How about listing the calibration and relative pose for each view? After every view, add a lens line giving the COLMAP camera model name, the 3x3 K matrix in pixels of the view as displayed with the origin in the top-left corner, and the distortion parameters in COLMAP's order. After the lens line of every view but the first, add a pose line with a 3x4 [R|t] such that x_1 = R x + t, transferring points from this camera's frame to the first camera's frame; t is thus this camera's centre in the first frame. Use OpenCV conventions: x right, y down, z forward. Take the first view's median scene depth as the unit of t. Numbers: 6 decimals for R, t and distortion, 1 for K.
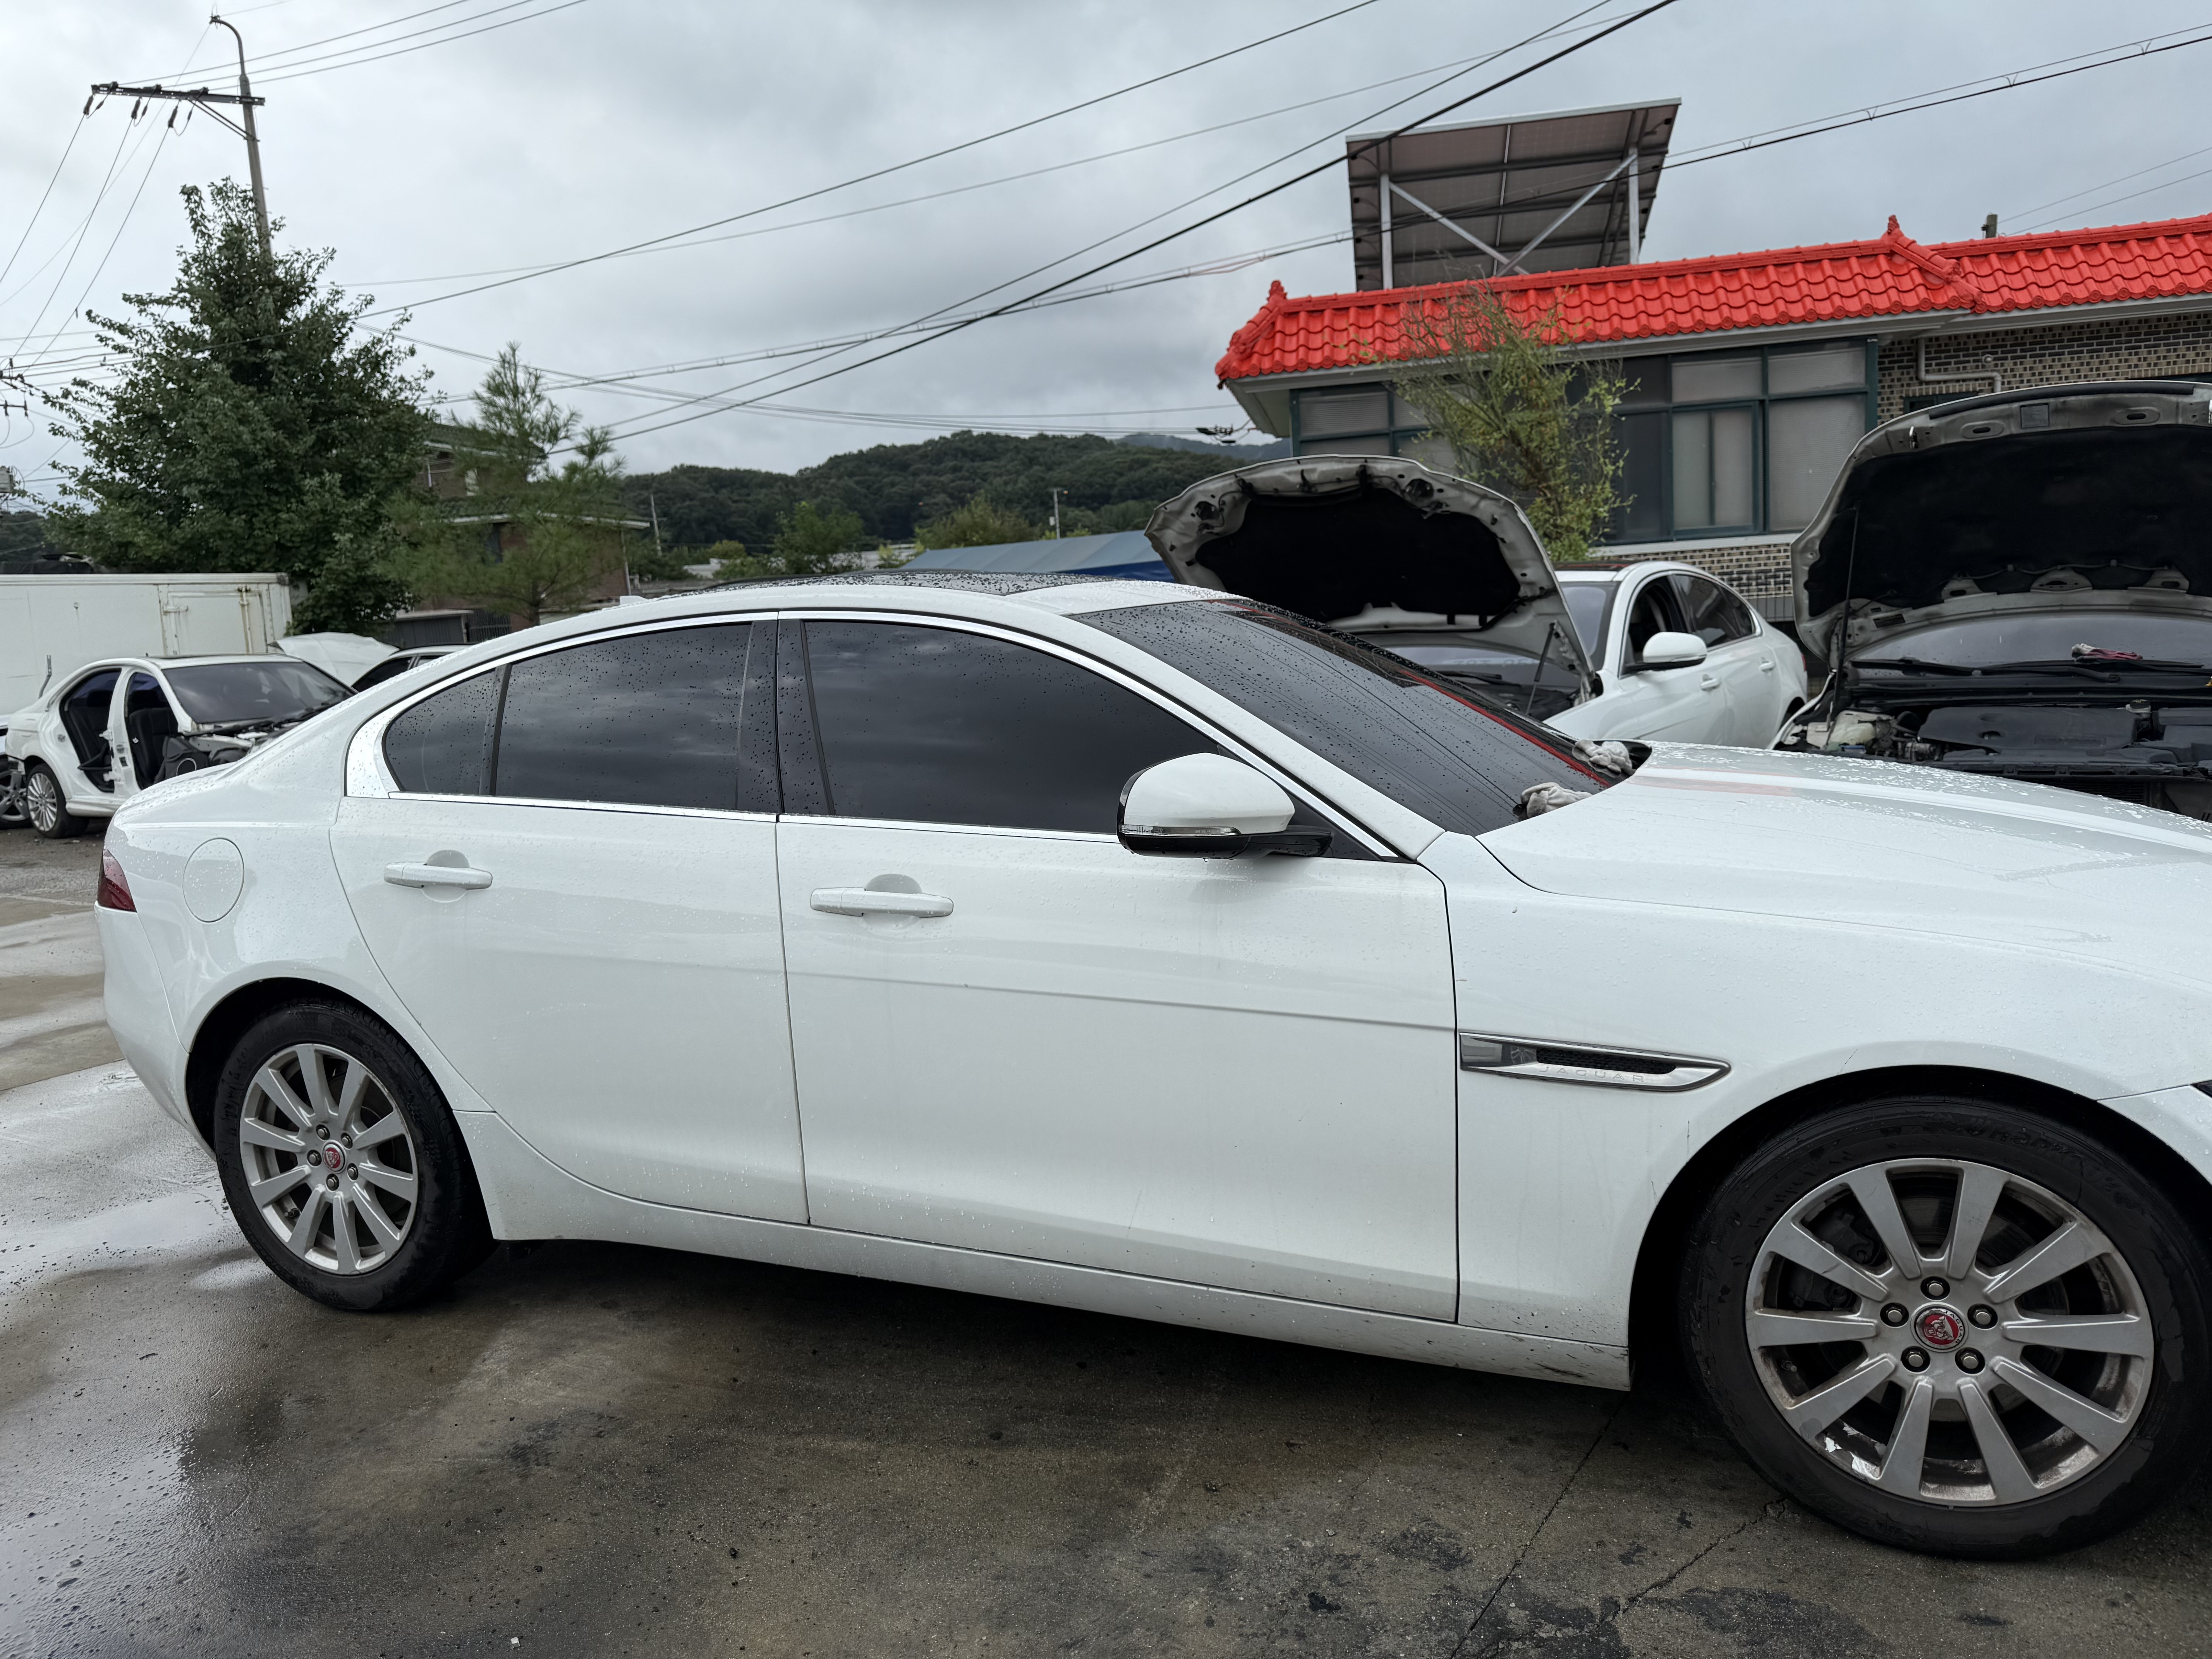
lens RADIAL K [[1530.7, 0, 1092.7], [0, 1530.7, 855.4], [0, 0, 1]] dist [0.074509, -0.091223]
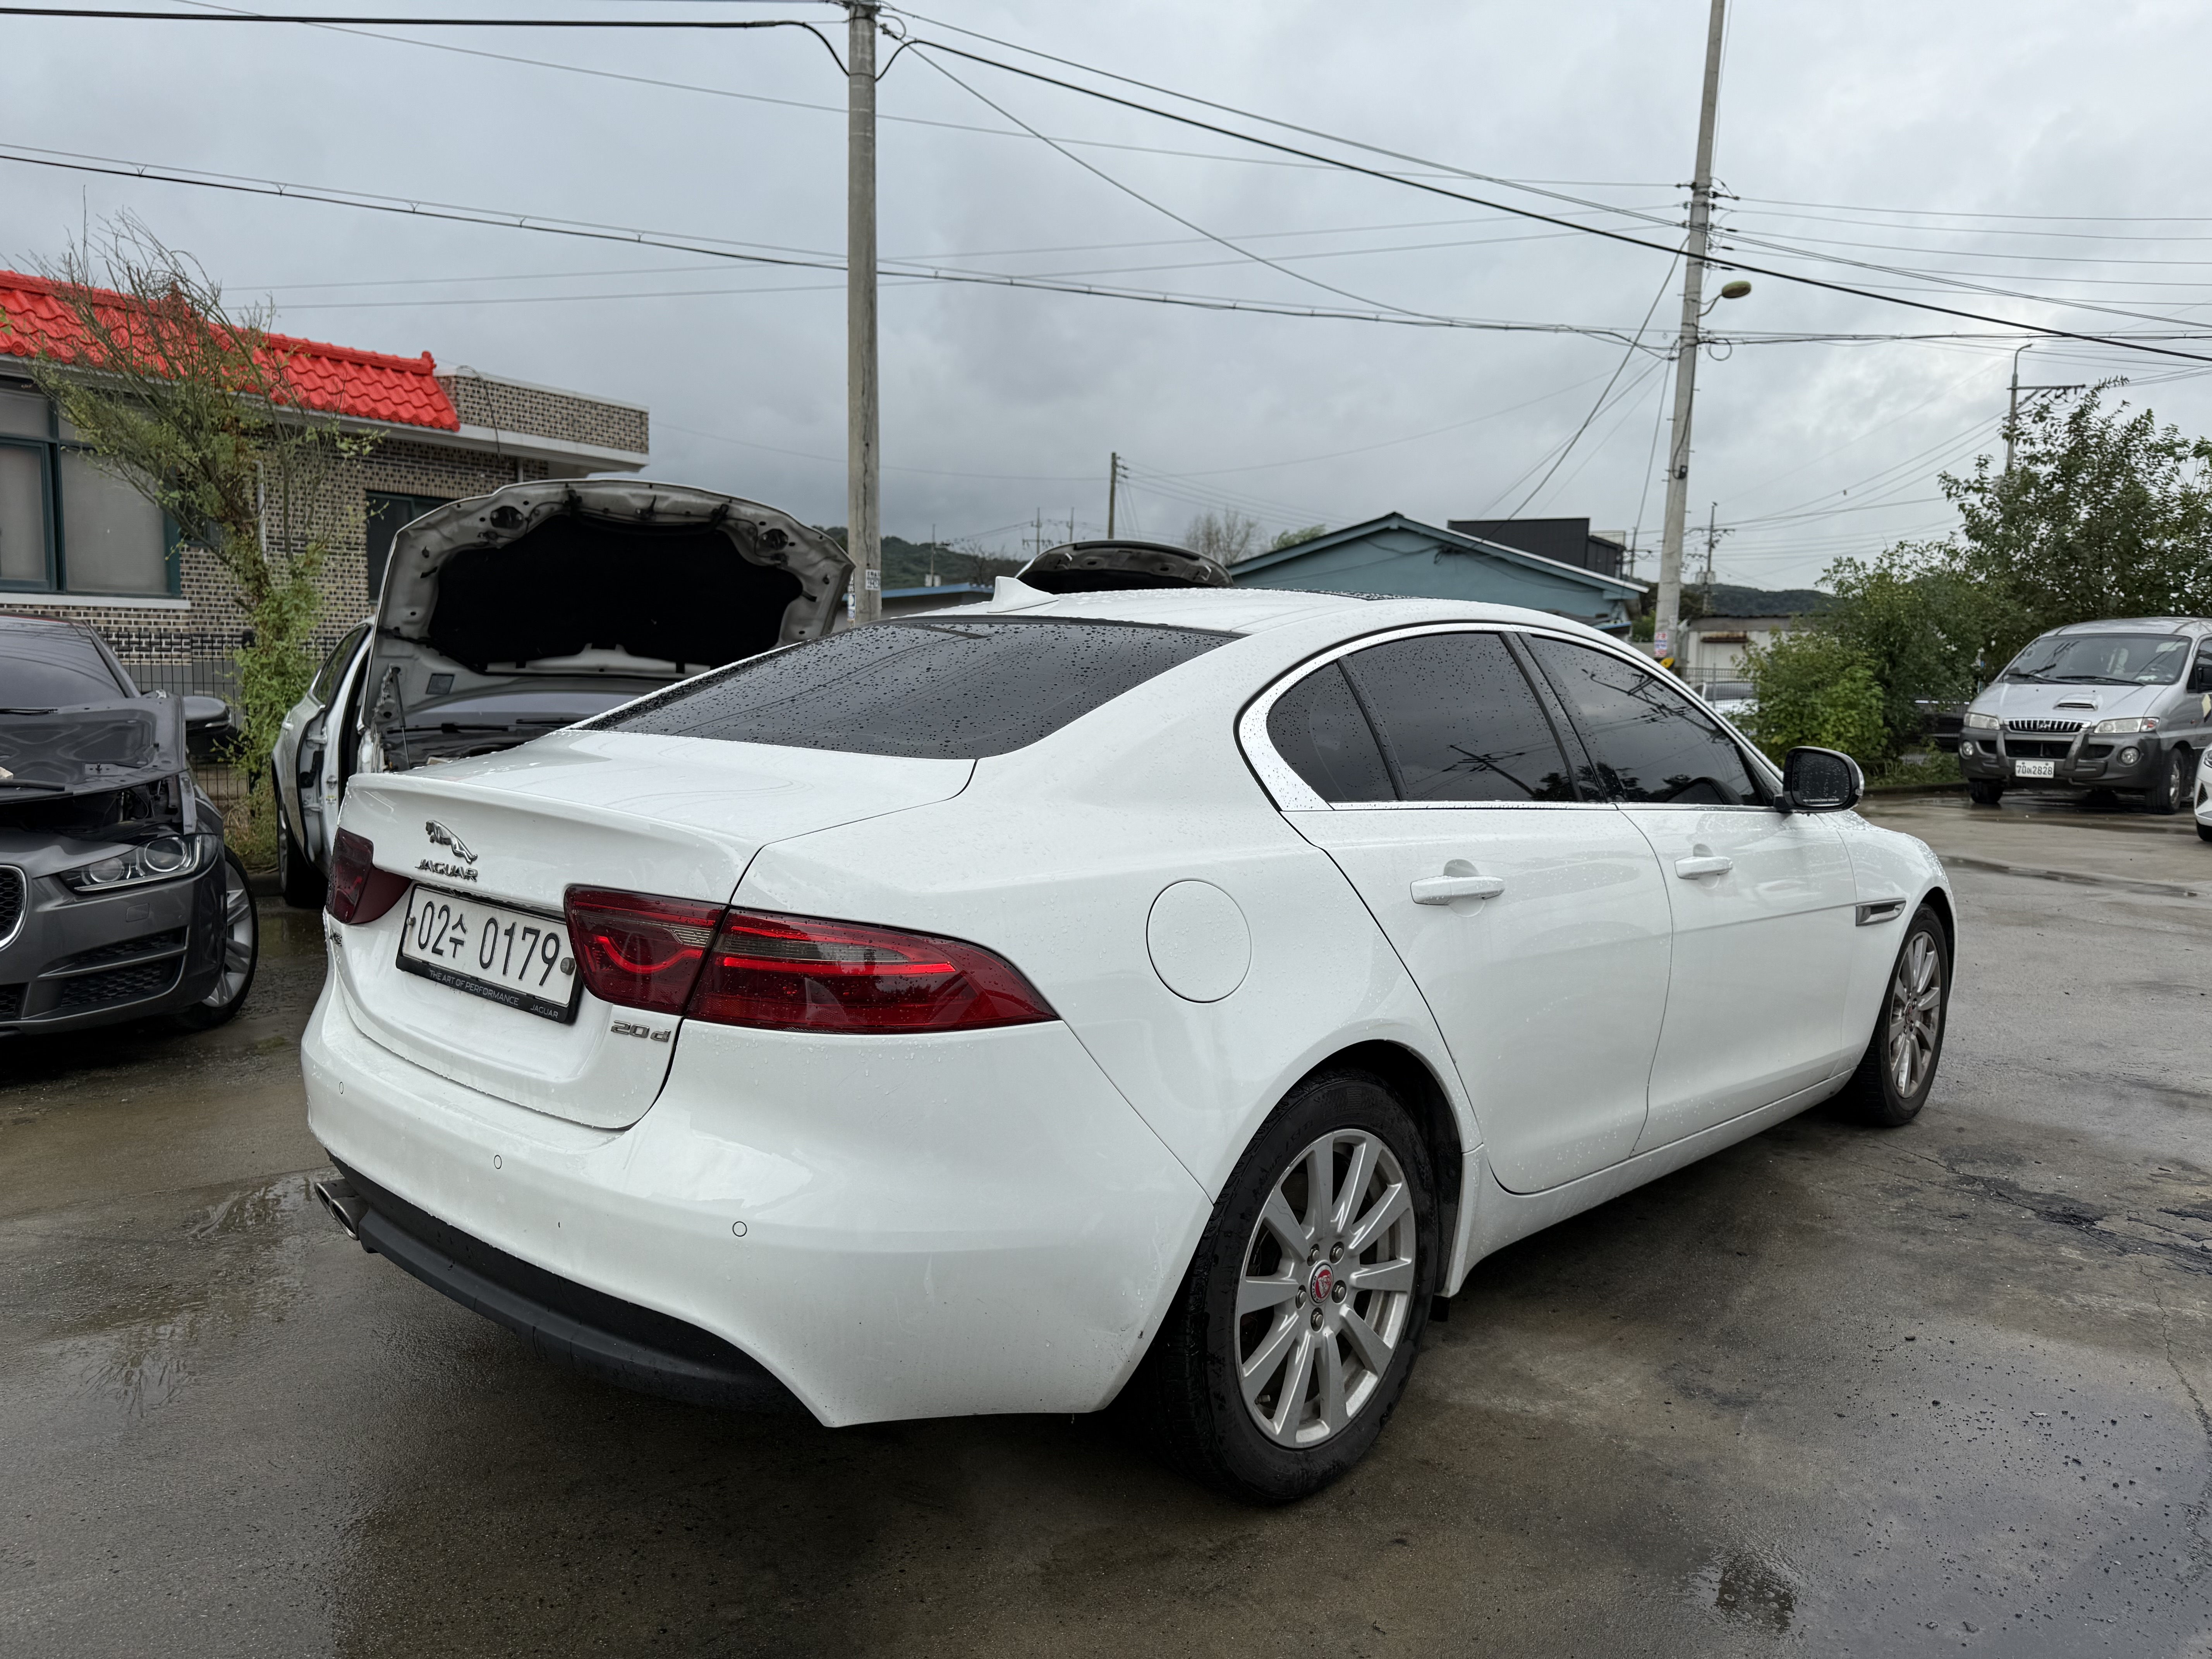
lens RADIAL K [[1535.5, 0, 1064.2], [0, 1535.5, 902.0], [0, 0, 1]] dist [0.084300, -0.109783]
pose [[0.365781, -0.072494, 0.927873, -0.227647], [0.100160, 0.994238, 0.038195, -0.006081], [-0.925296, 0.078965, 0.370935, 0.153067]]
